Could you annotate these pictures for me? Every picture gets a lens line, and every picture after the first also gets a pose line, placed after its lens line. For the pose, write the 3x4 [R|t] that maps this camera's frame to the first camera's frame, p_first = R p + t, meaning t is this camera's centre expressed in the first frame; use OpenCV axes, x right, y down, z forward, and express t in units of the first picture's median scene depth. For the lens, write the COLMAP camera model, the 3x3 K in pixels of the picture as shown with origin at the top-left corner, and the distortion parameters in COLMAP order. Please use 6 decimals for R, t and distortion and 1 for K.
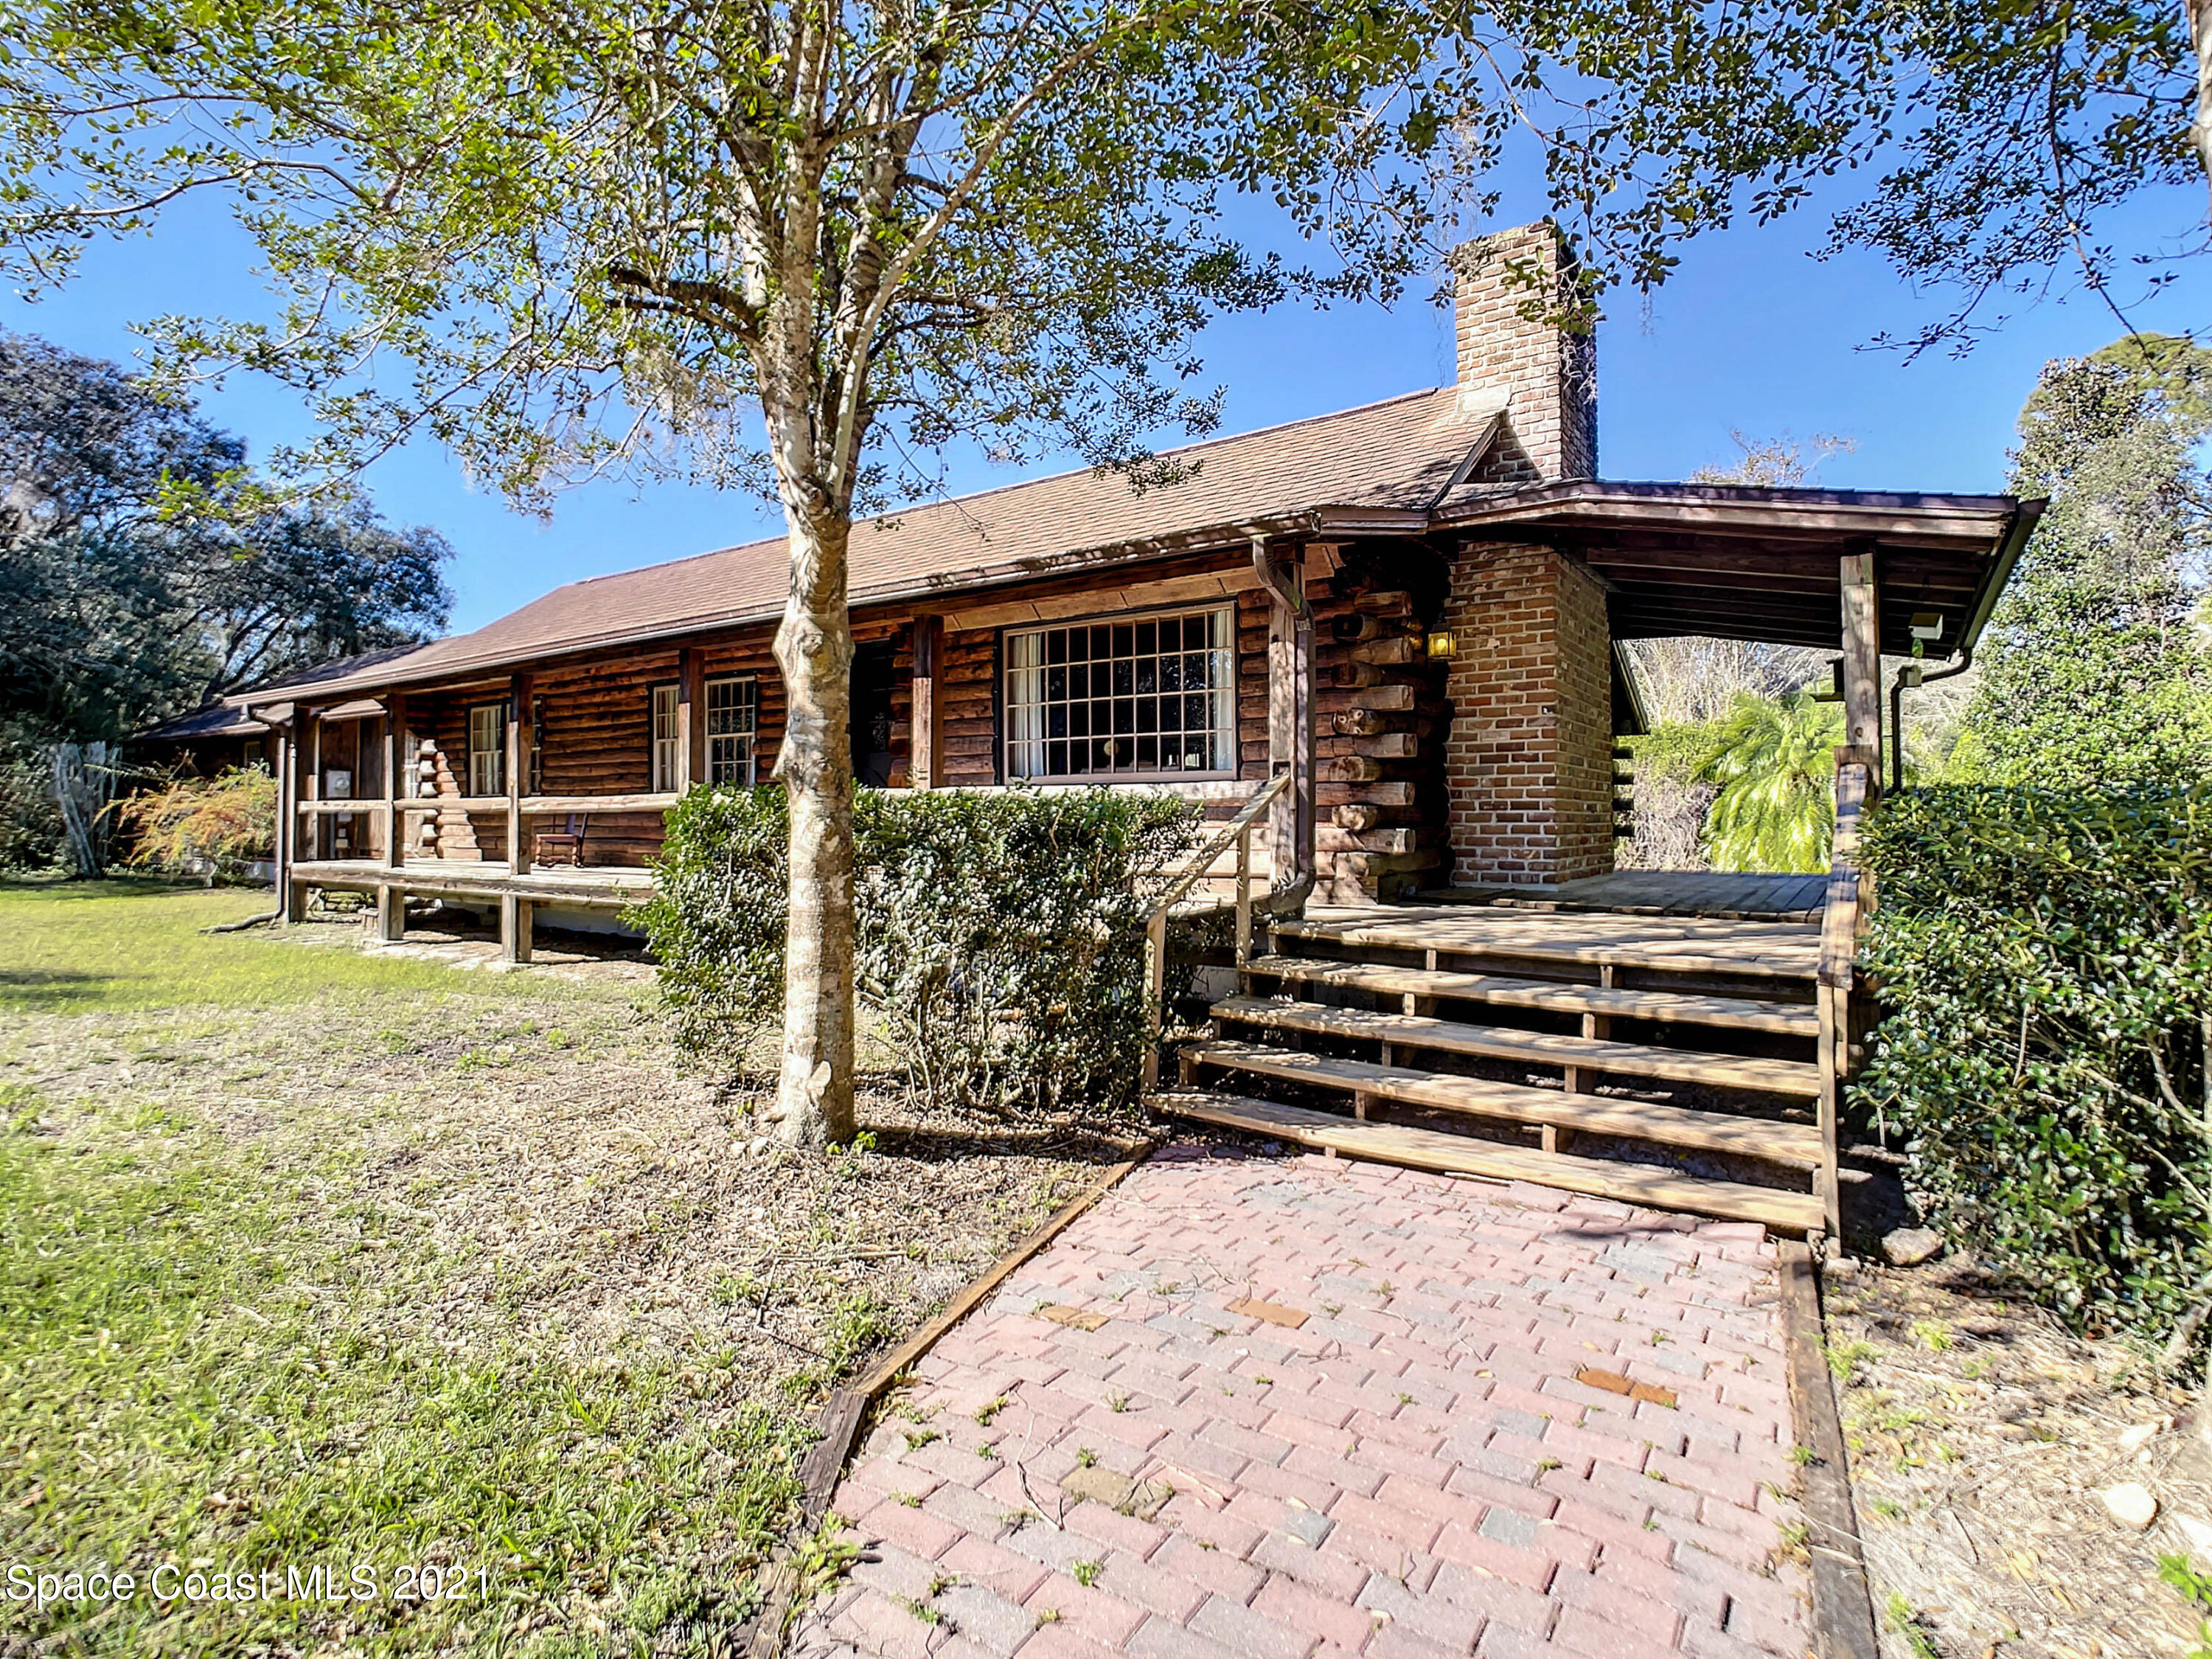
lens RADIAL K [[1127.1, 0, 1106.7], [0, 1127.1, 815.3], [0, 0, 1]] dist [-0.029680, 0.000075]
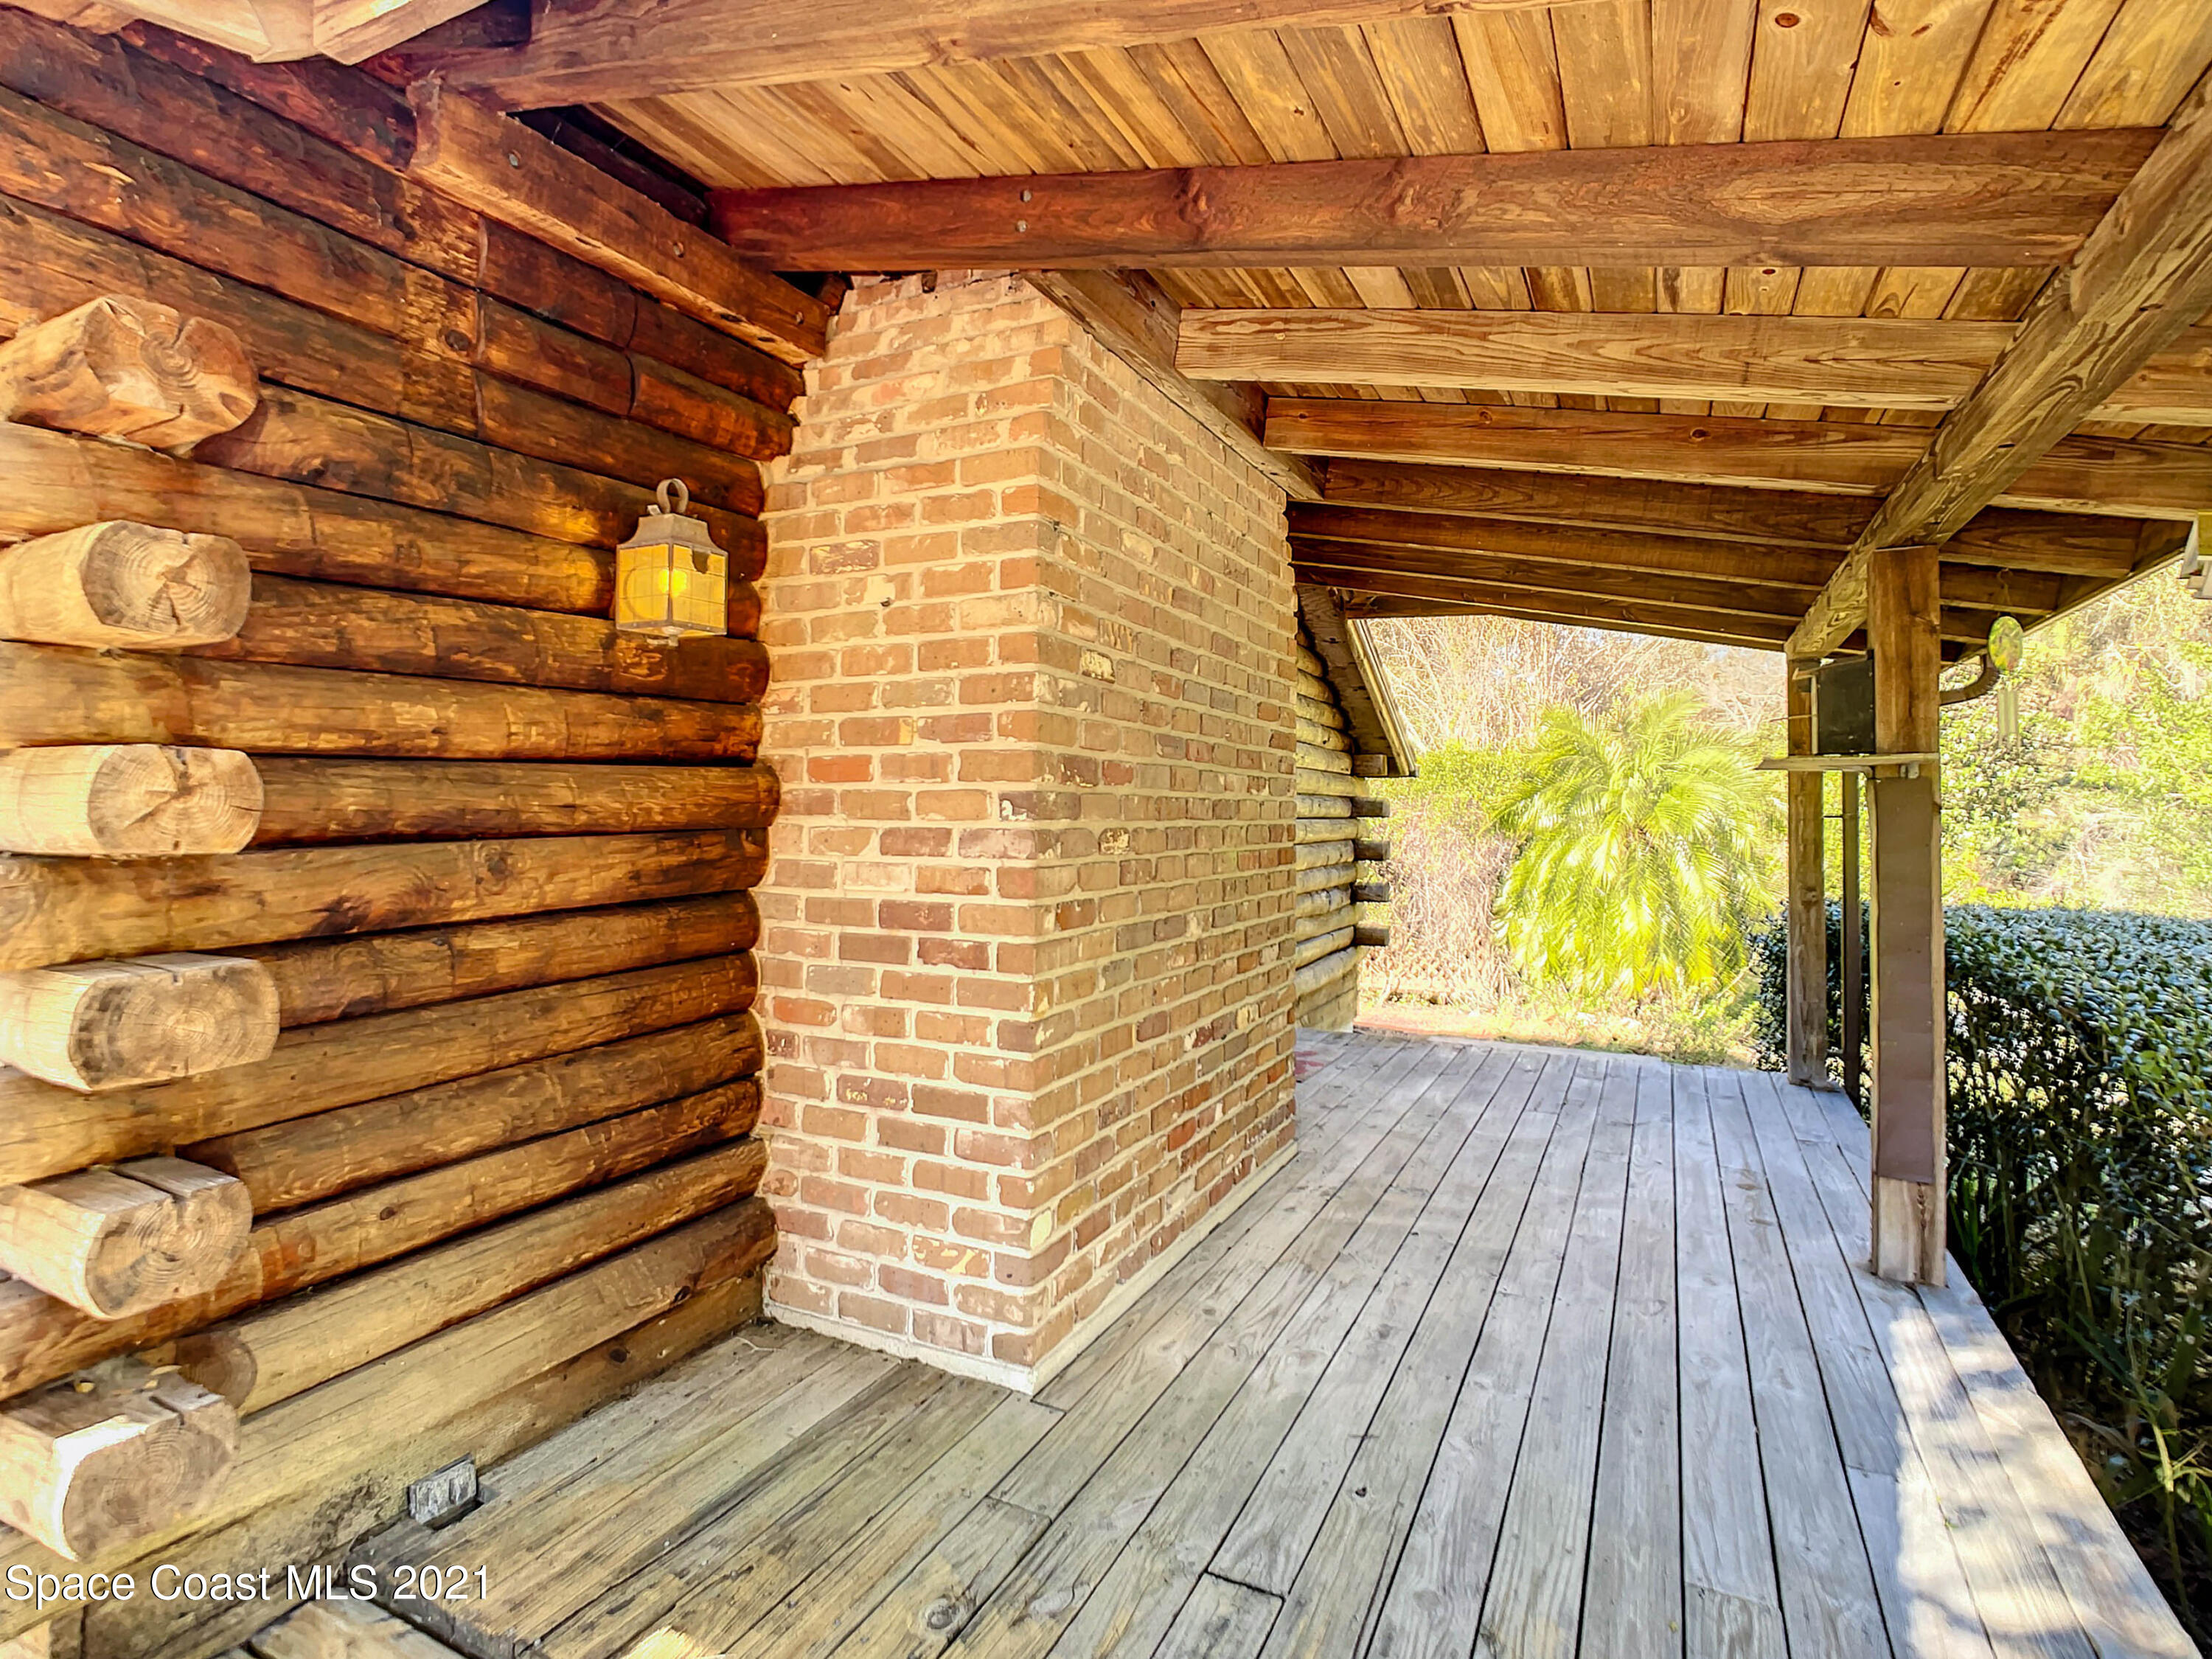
lens RADIAL K [[1127.1, 0, 1108.8], [0, 1127.1, 806.9], [0, 0, 1]] dist [-0.029680, 0.000075]
pose [[0.988600, 0.007110, 0.150397, 0.362042], [-0.008737, 0.999910, 0.010160, -0.094707], [-0.150311, -0.011358, 0.988573, 0.666980]]
